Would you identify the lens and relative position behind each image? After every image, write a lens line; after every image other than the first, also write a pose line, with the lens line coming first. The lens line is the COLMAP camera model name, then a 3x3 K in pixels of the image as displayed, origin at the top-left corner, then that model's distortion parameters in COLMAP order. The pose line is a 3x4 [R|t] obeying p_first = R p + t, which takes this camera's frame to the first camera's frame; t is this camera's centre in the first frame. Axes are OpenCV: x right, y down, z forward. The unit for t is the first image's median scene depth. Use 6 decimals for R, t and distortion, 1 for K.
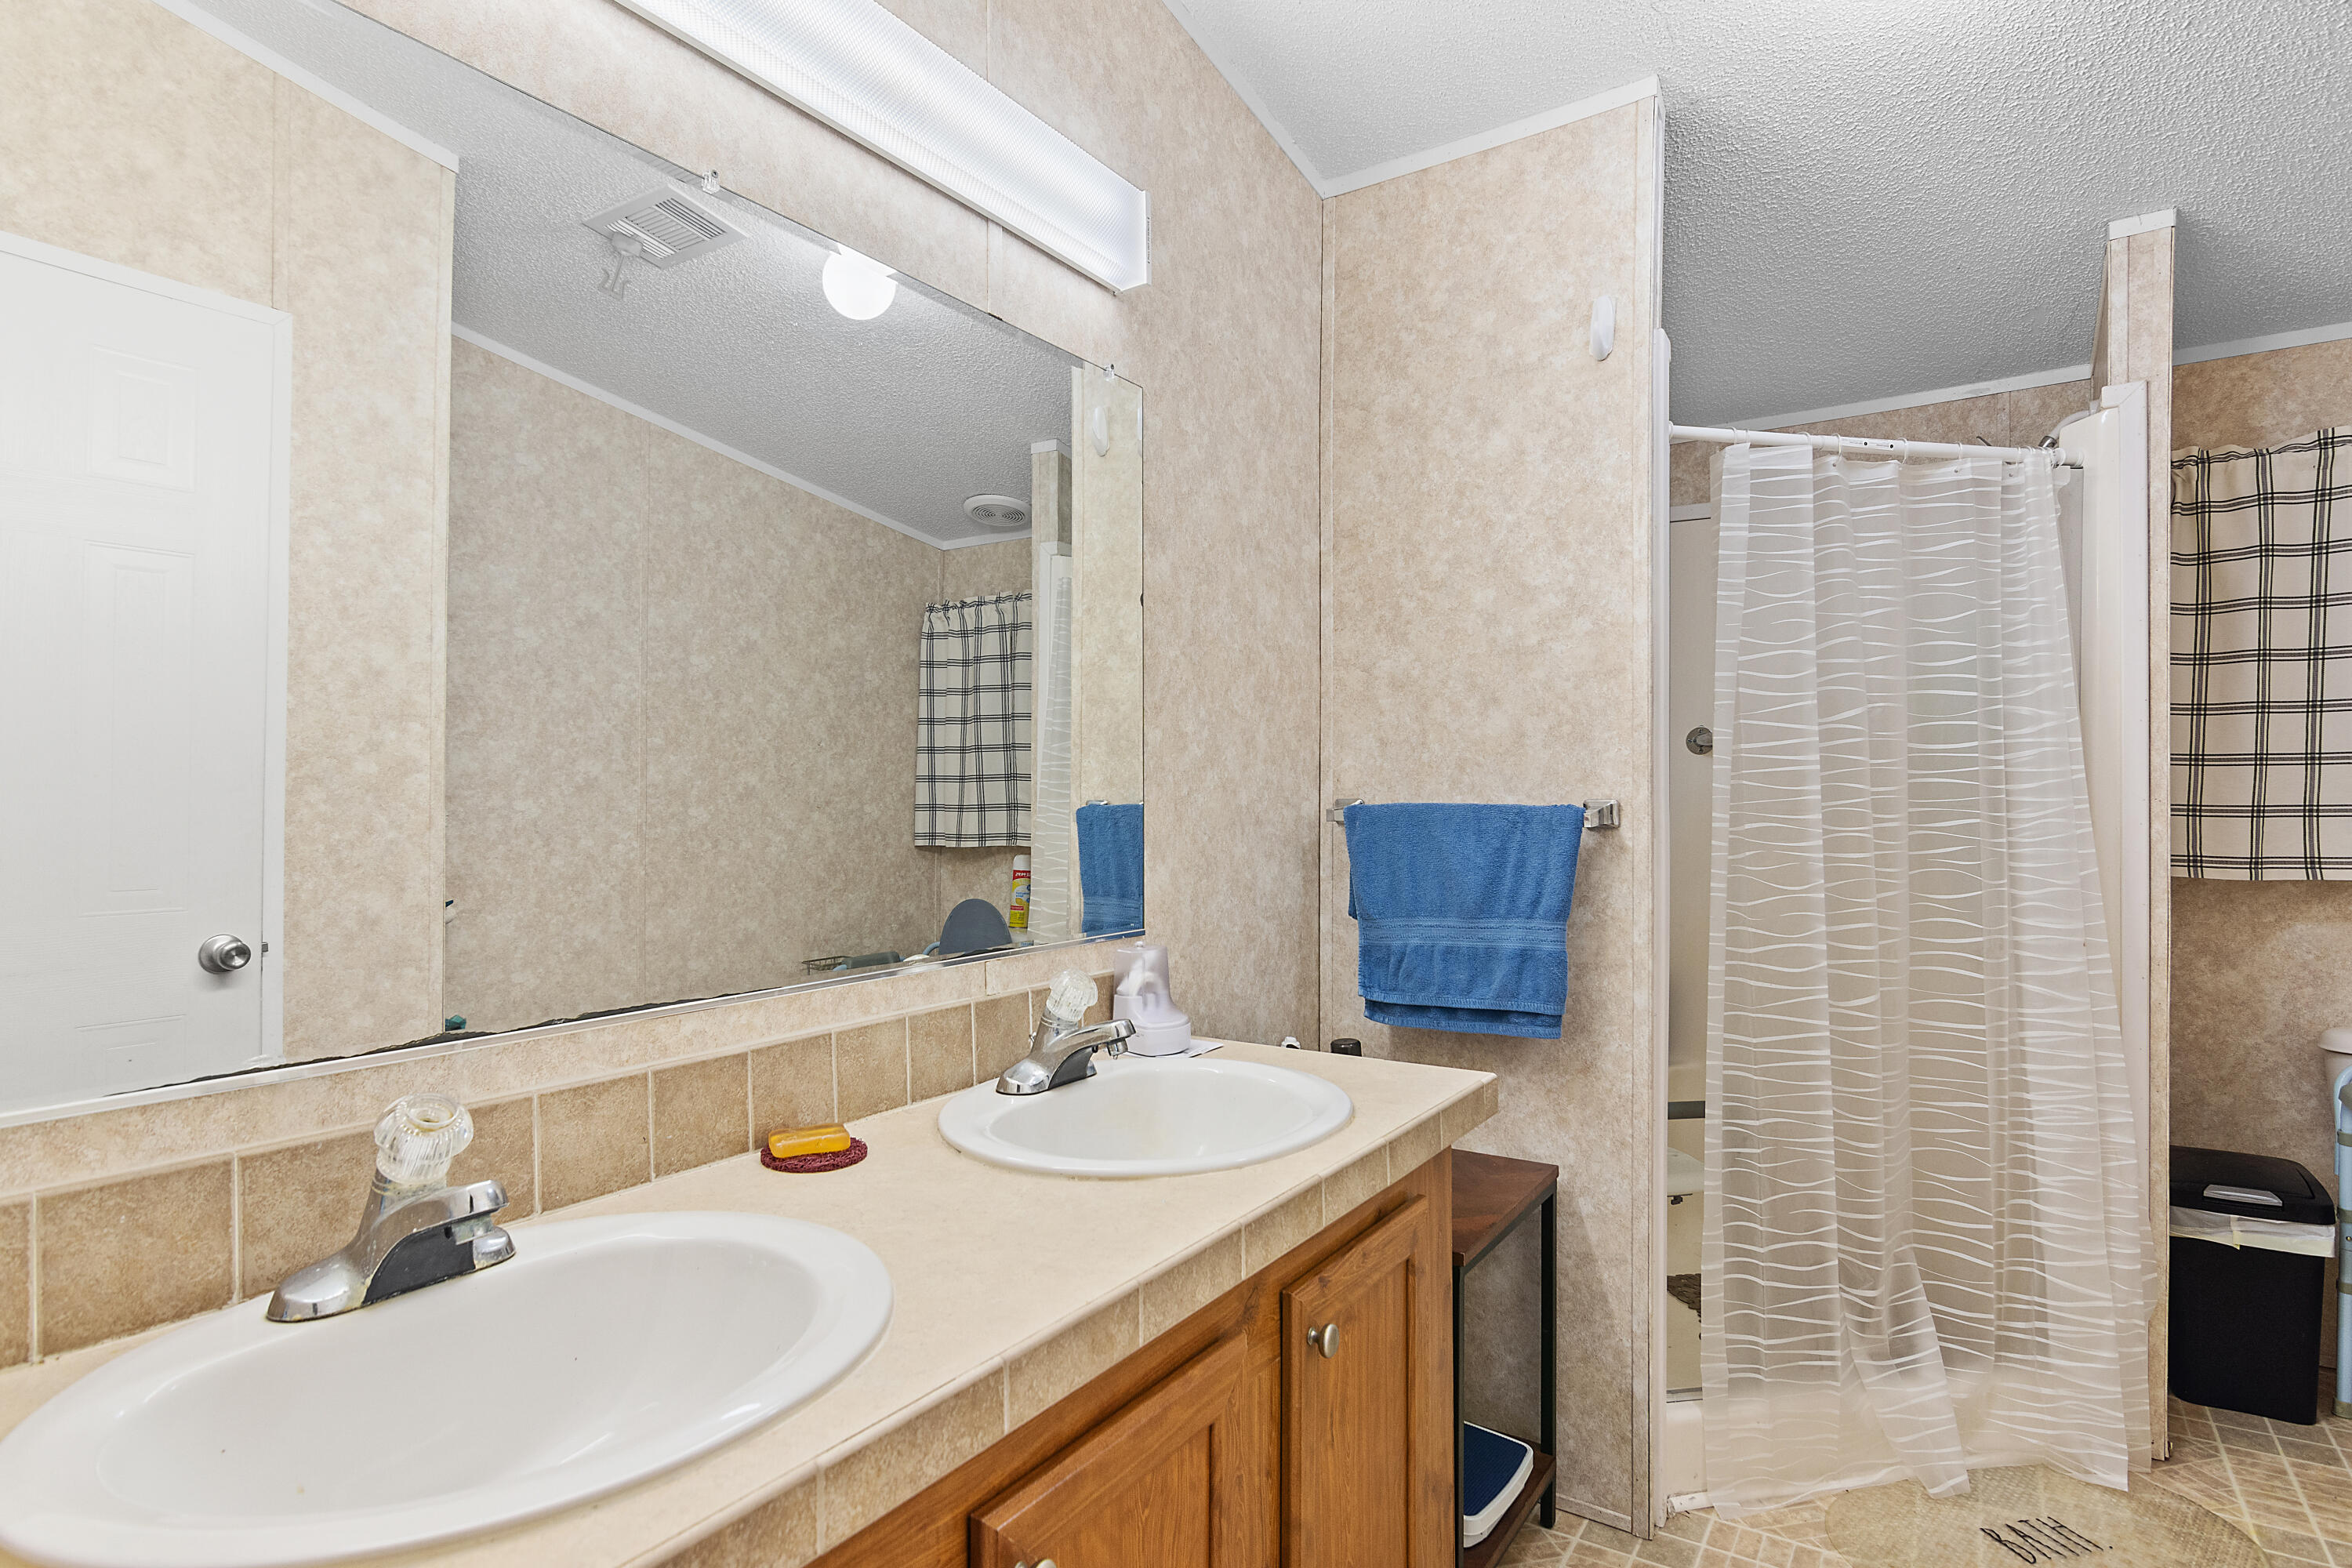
lens RADIAL K [[1231.7, 0, 1185.3], [0, 1231.7, 786.0], [0, 0, 1]] dist [-0.000392, 0.000235]
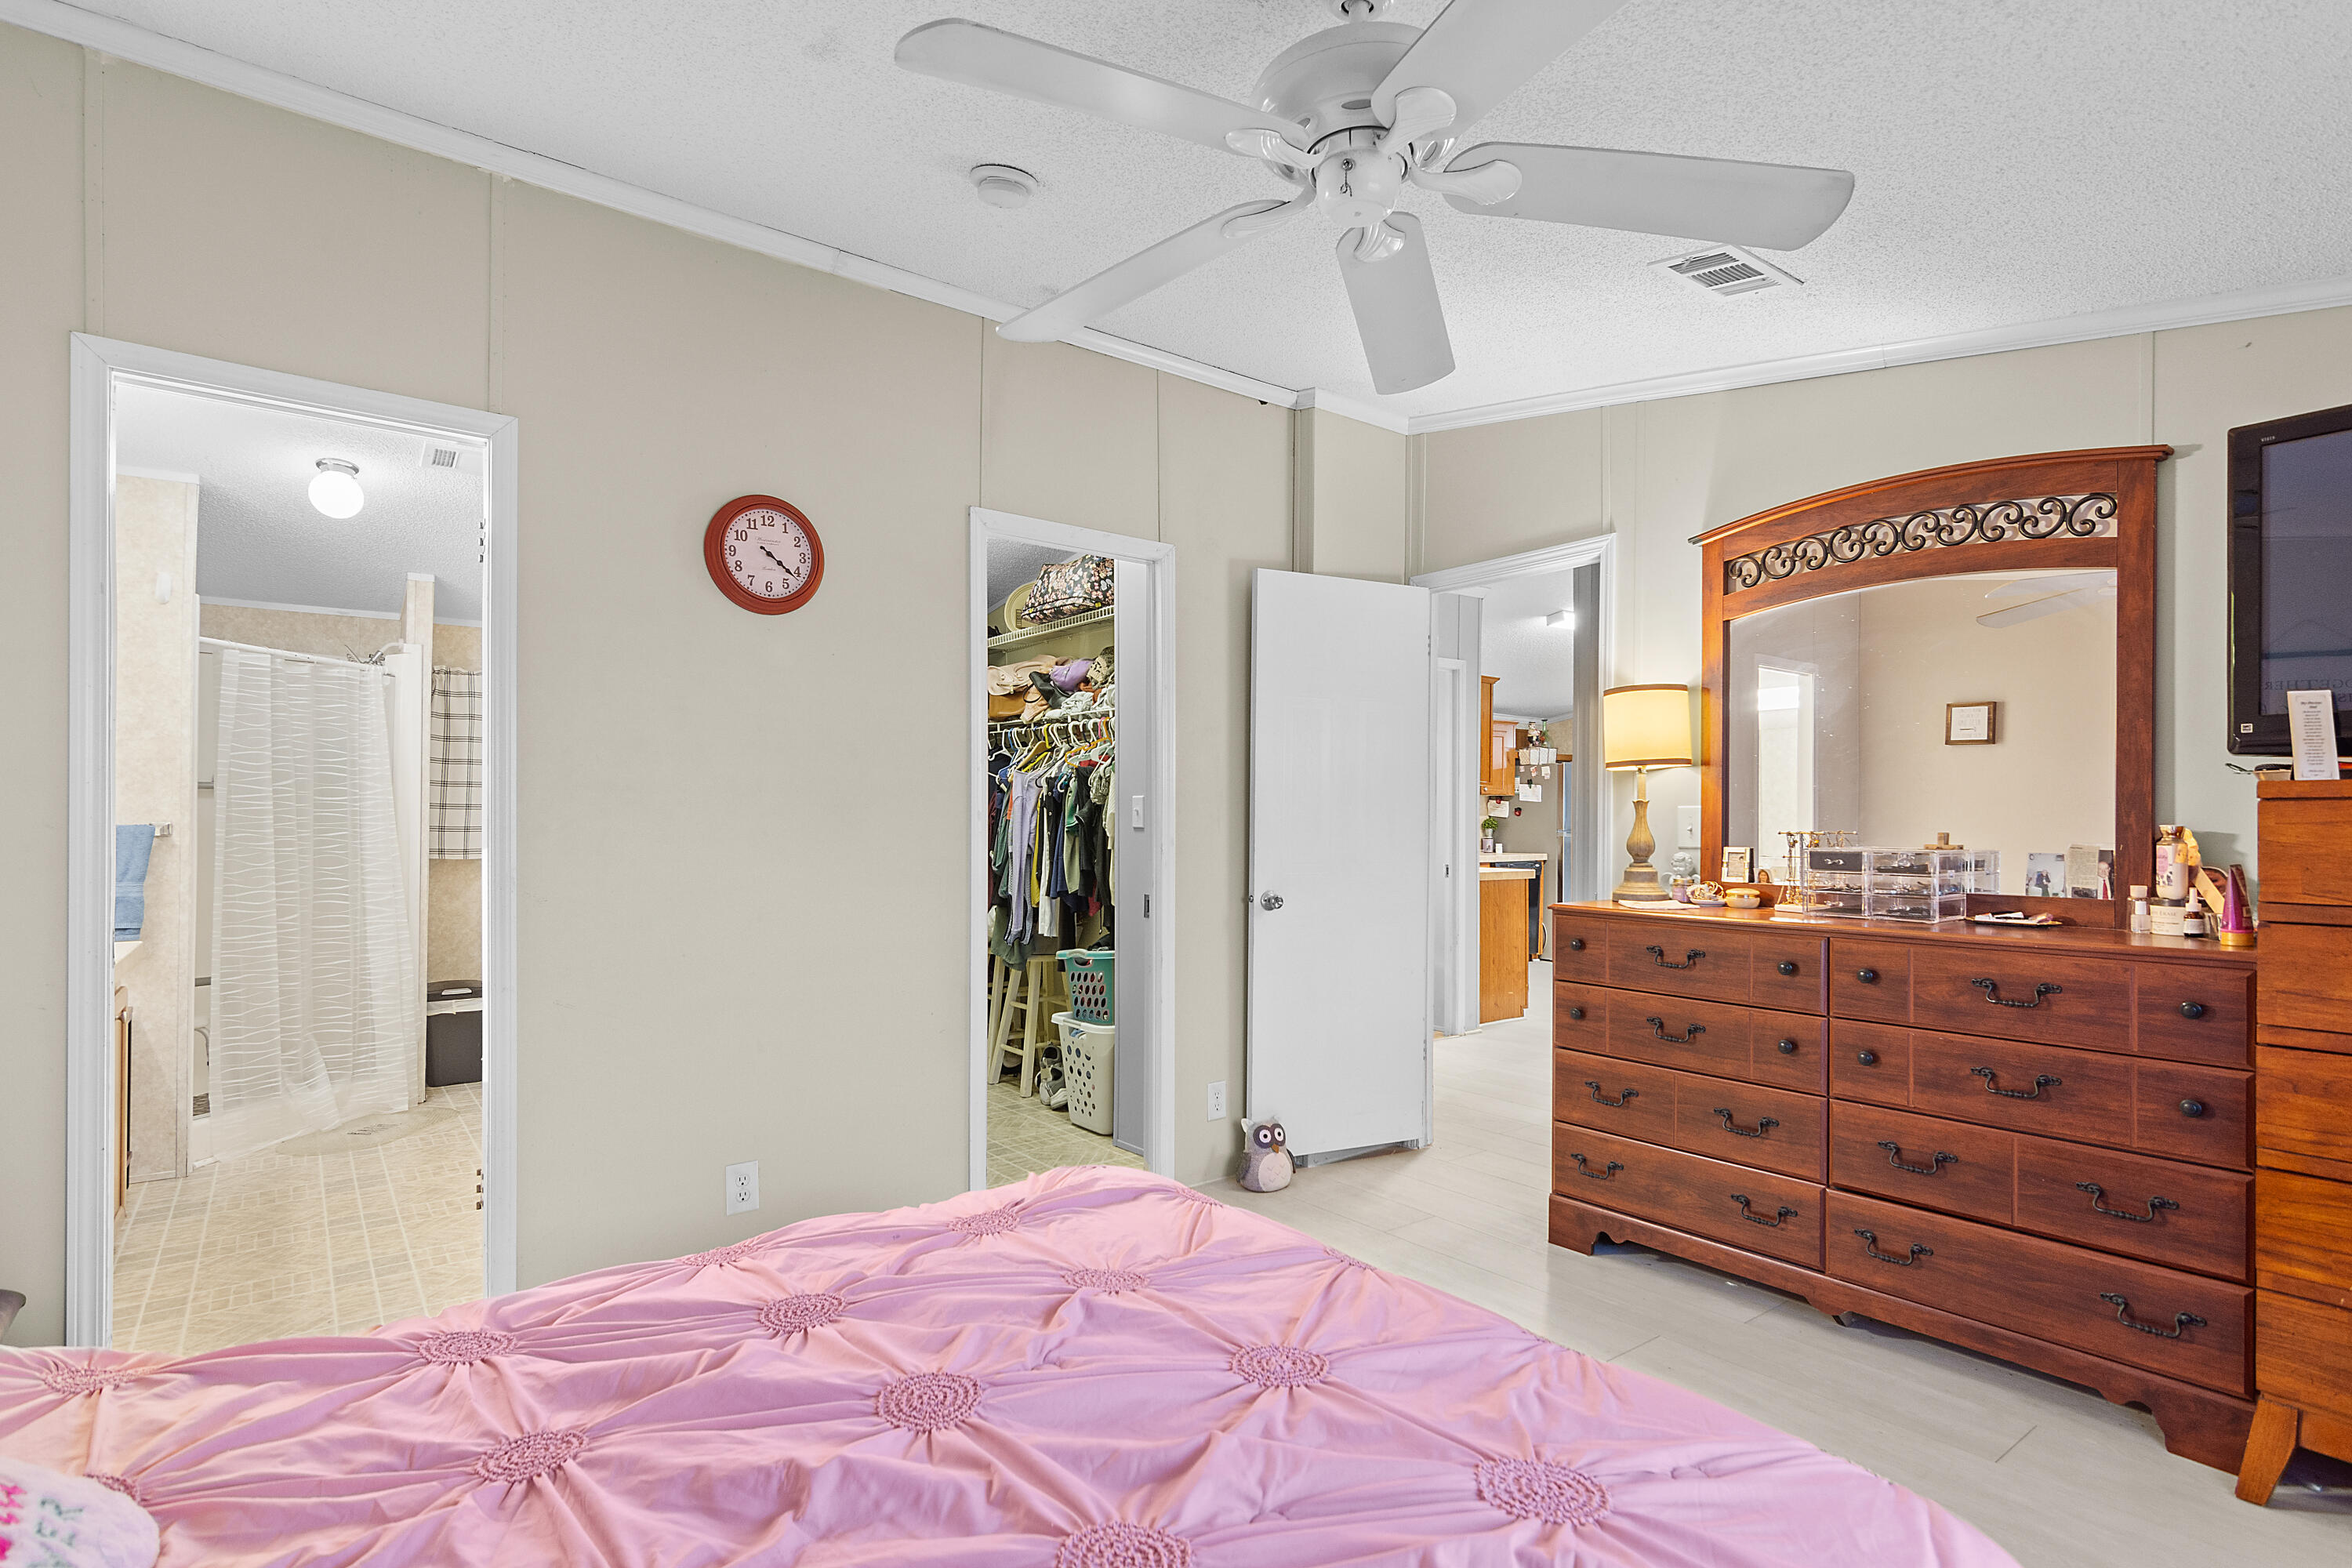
lens RADIAL K [[1143.6, 0, 1179.6], [0, 1143.6, 817.5], [0, 0, 1]] dist [-0.001490, 0.000474]
pose [[0.328444, 0.009291, 0.944478, -0.818543], [-0.009098, 0.999936, -0.006672, 0.001090], [-0.944480, -0.006401, 0.328507, -1.106183]]
